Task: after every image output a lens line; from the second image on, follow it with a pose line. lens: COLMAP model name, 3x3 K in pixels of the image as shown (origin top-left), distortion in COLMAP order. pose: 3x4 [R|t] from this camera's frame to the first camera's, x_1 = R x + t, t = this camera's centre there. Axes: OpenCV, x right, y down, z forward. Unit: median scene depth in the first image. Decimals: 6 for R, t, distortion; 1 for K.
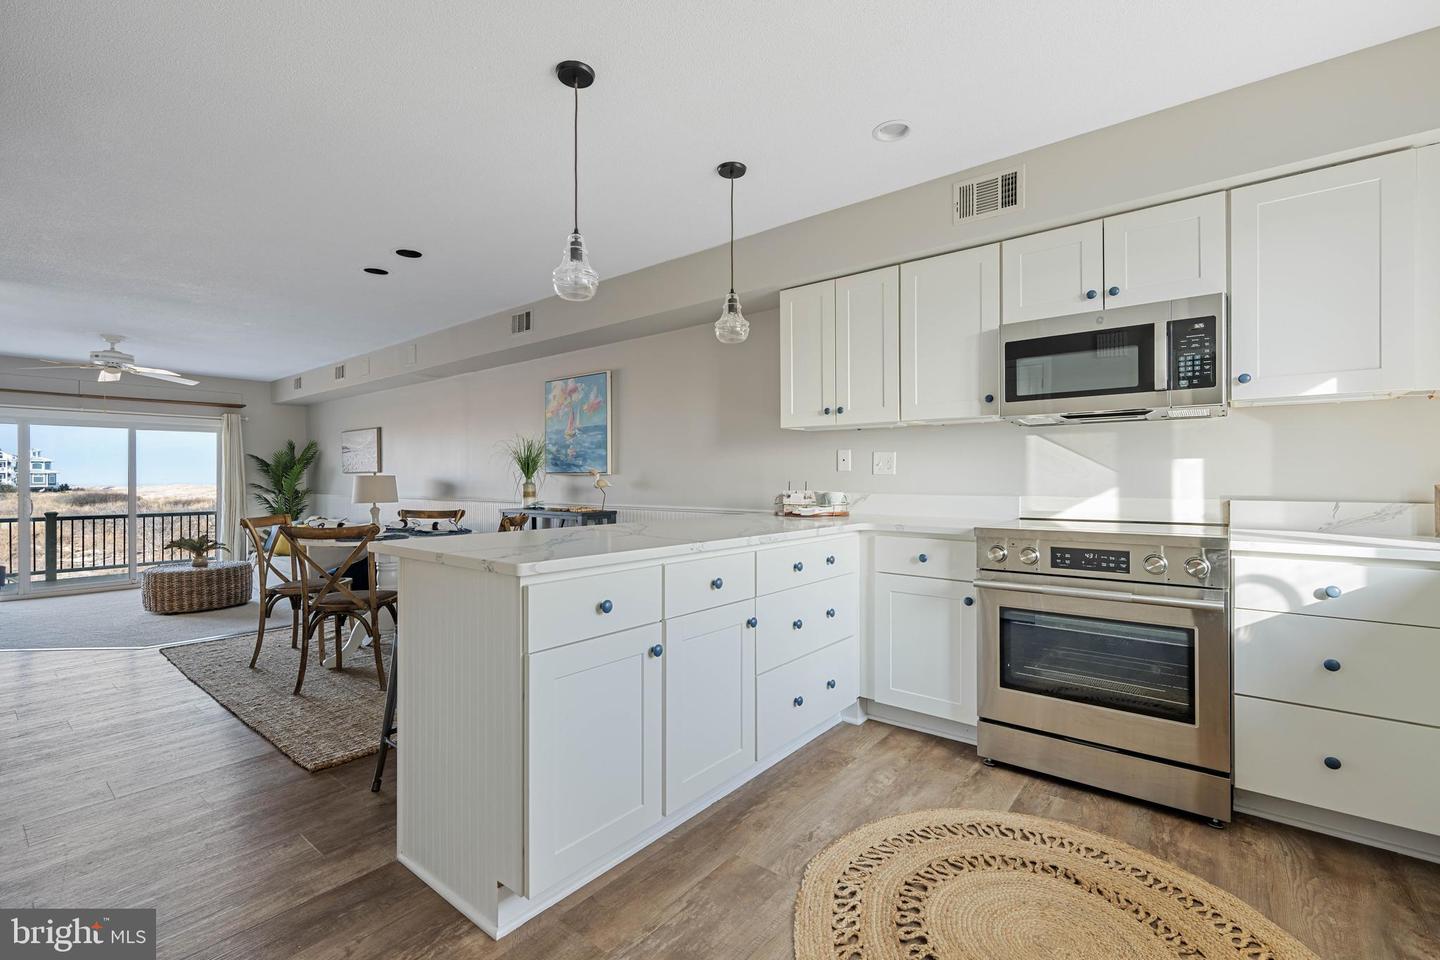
lens RADIAL K [[620.7, 0, 720.0], [0, 620.7, 480.0], [0, 0, 1]] dist [-0.003435, 0.000074]
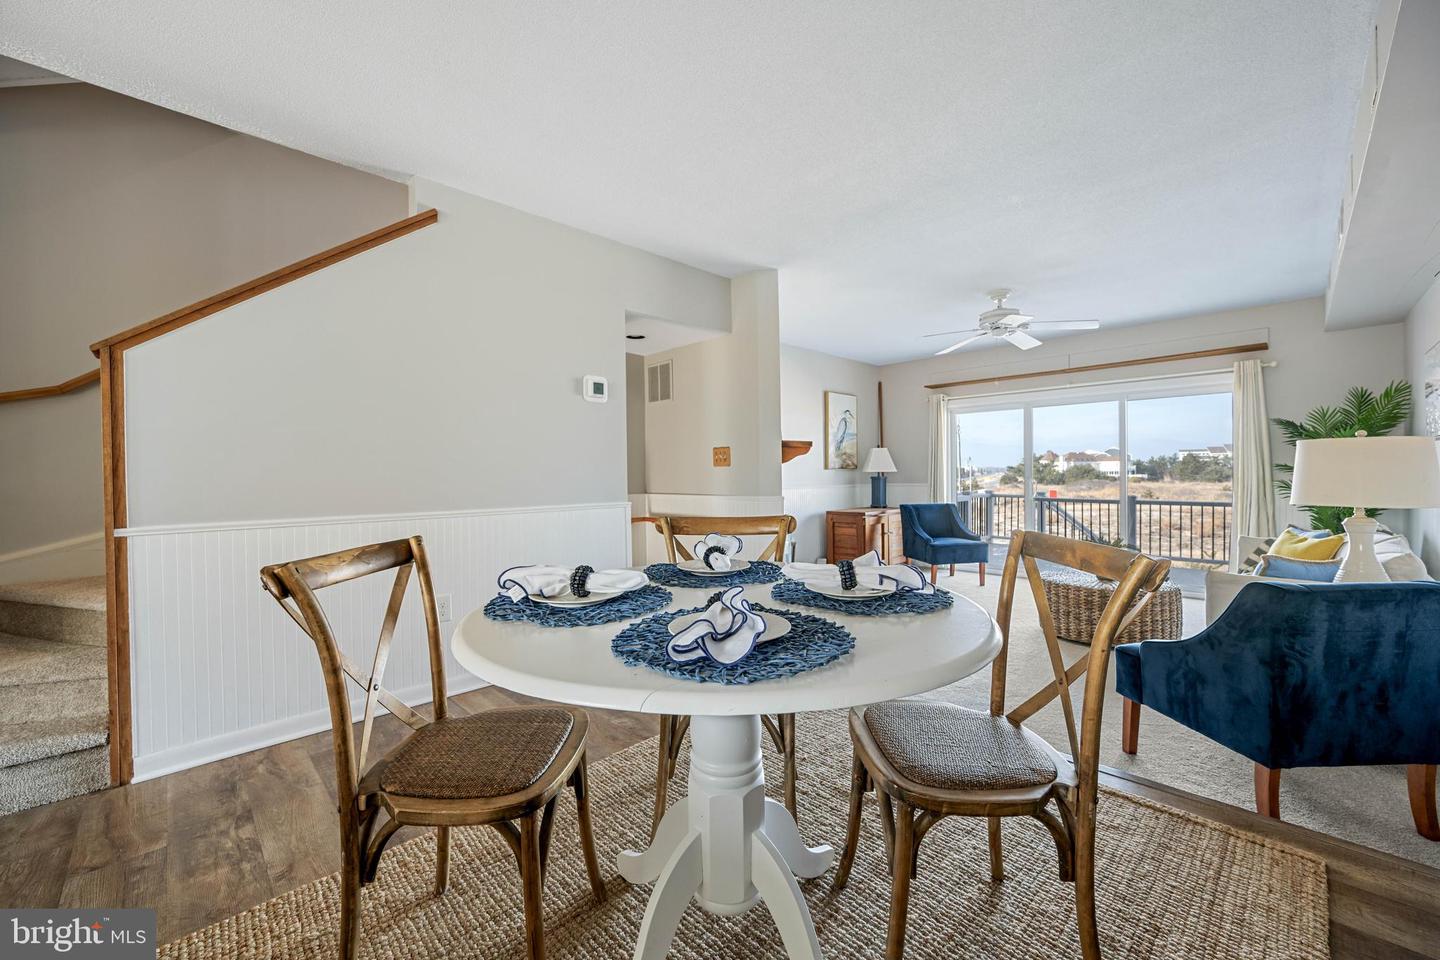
lens RADIAL K [[562.2, 0, 717.7], [0, 562.2, 477.2], [0, 0, 1]] dist [-0.000918, -0.000063]
pose [[-0.122592, 0.011609, -0.992389, -0.109988], [0.007468, 0.999914, 0.010774, 0.008619], [0.992429, -0.006090, -0.122669, 0.491413]]
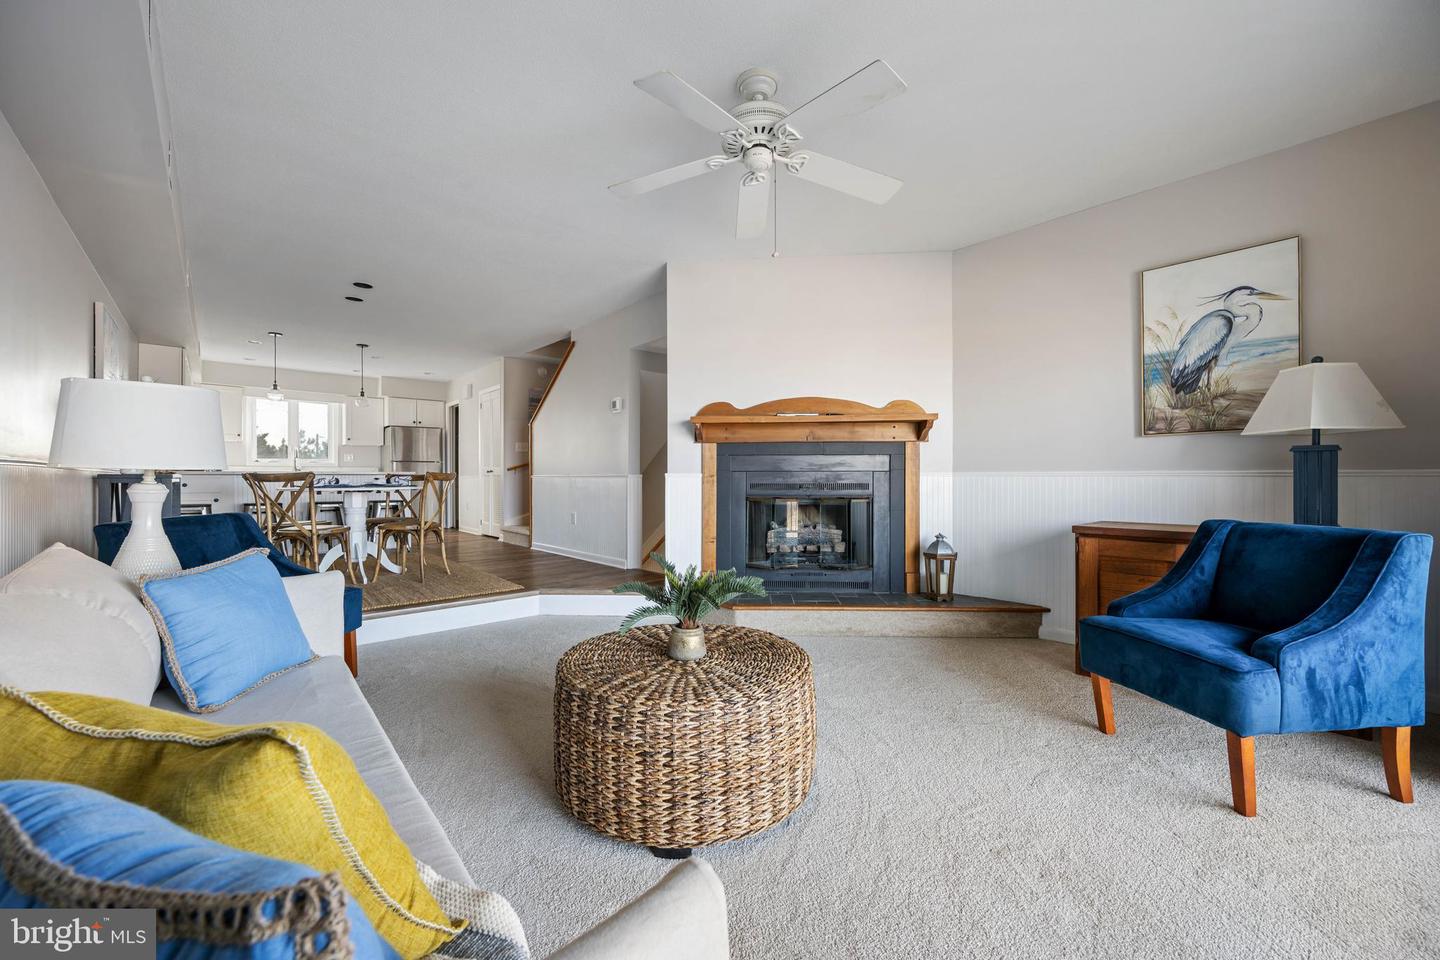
lens RADIAL K [[573.0, 0, 706.4], [0, 573.0, 476.6], [0, 0, 1]] dist [0.008285, -0.000202]
pose [[-0.982193, 0.003570, 0.187841, -0.714119], [0.004328, 0.999984, 0.003622, 0.031885], [-0.187825, 0.004371, -0.982193, 0.989043]]
